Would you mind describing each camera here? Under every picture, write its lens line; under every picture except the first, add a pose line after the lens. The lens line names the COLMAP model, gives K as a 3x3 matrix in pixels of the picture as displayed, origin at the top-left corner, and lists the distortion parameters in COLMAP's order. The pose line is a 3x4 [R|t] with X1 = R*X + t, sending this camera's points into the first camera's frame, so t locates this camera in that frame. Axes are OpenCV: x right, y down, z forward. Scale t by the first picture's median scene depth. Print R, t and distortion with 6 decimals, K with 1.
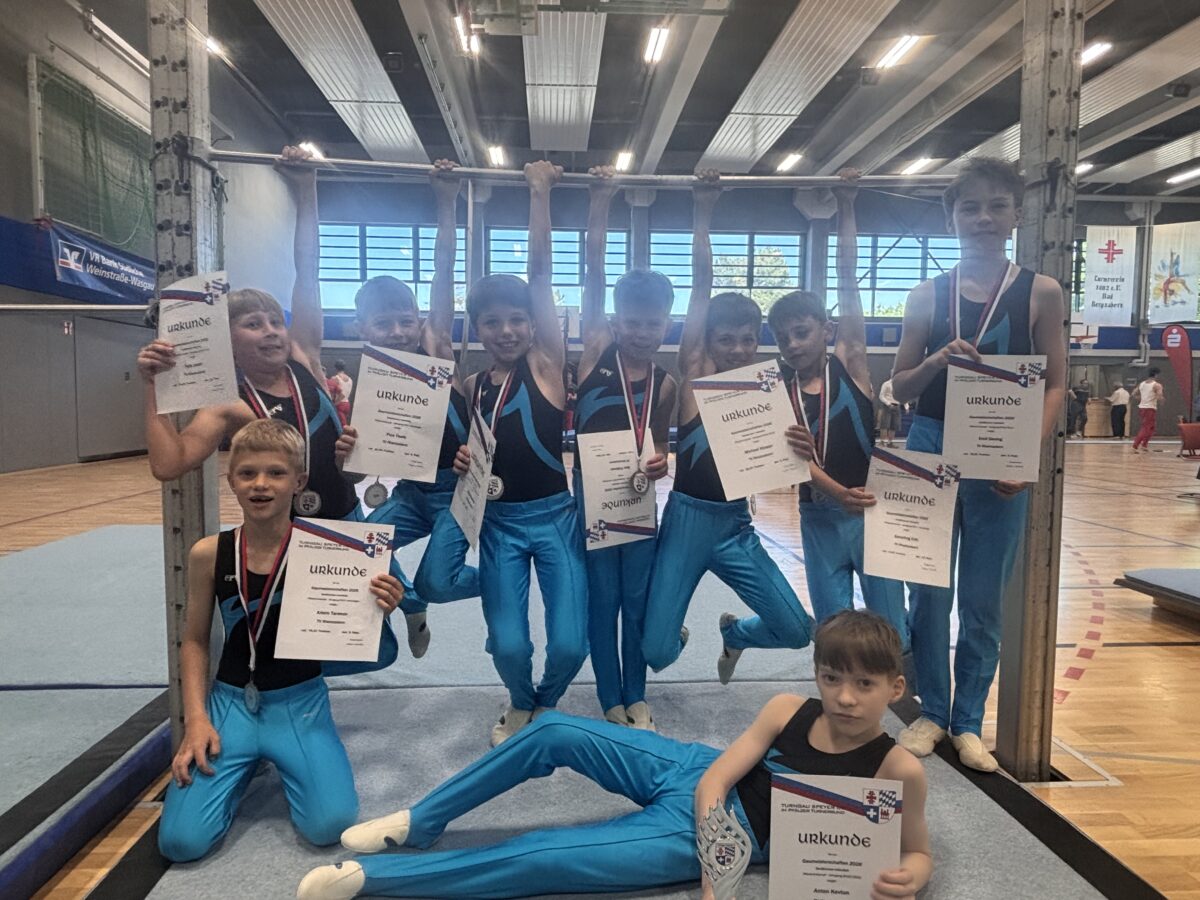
lens RADIAL K [[731.6, 0, 600.0], [0, 731.6, 450.0], [0, 0, 1]] dist [0.009695, 0.000175]
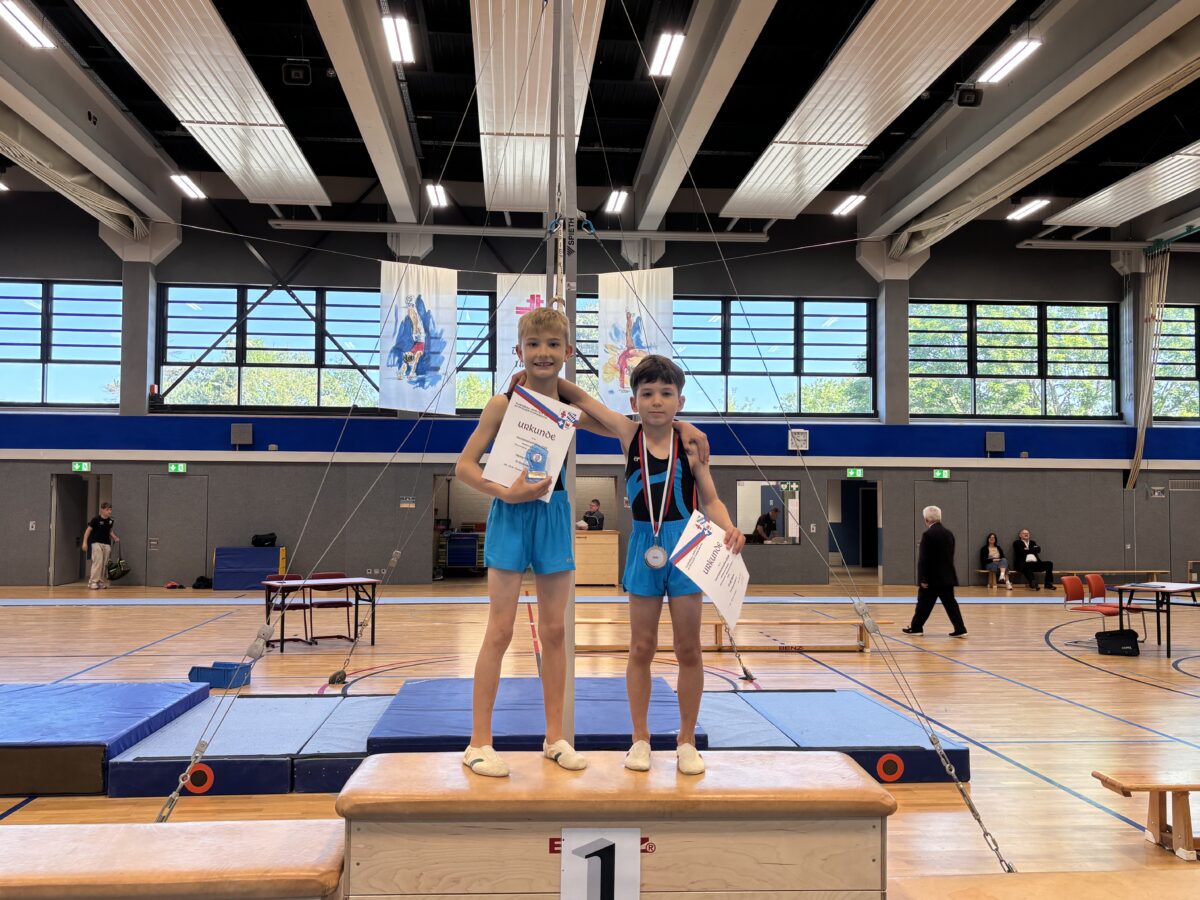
lens RADIAL K [[1061.2, 0, 600.0], [0, 1061.2, 450.0], [0, 0, 1]] dist [0.007173, 0.003628]
pose [[0.999827, -0.000410, 0.018569, 0.684043], [0.003126, 0.989204, -0.146515, -0.002504], [-0.018309, 0.146548, 0.989034, 0.057413]]
